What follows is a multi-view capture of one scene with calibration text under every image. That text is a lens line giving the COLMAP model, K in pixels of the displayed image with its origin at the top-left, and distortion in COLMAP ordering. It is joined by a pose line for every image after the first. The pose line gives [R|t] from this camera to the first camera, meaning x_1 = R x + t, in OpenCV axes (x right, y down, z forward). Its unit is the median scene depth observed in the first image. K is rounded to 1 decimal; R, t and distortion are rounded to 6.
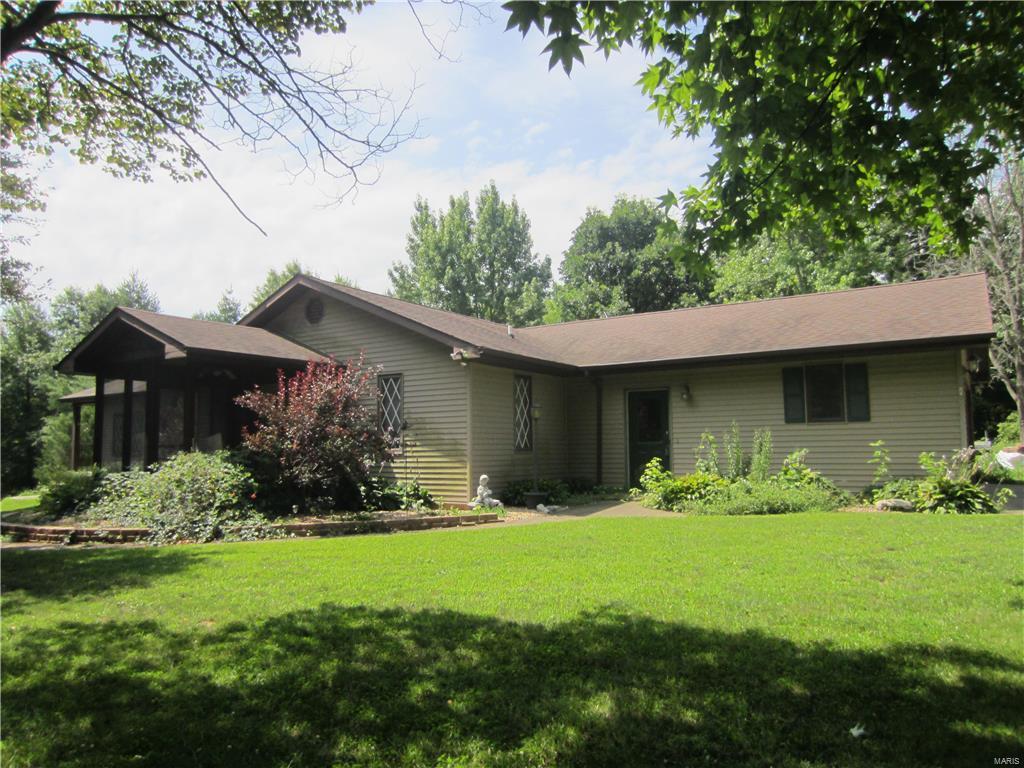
lens RADIAL K [[735.6, 0, 513.2], [0, 735.6, 383.1], [0, 0, 1]] dist [-0.034716, 0.015855]
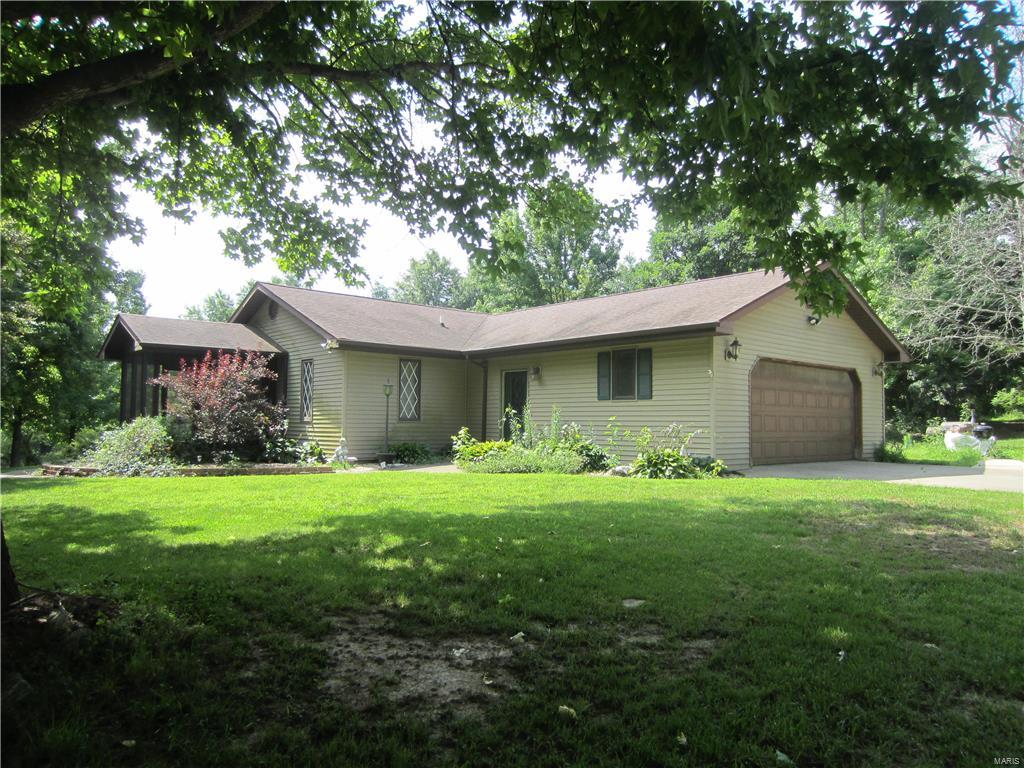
lens RADIAL K [[735.6, 0, 509.9], [0, 735.6, 386.1], [0, 0, 1]] dist [-0.034716, 0.015855]
pose [[0.963796, 0.002845, -0.266626, 0.549570], [0.008018, 0.999182, 0.039644, -0.014637], [0.266520, -0.040346, 0.962984, -0.155790]]
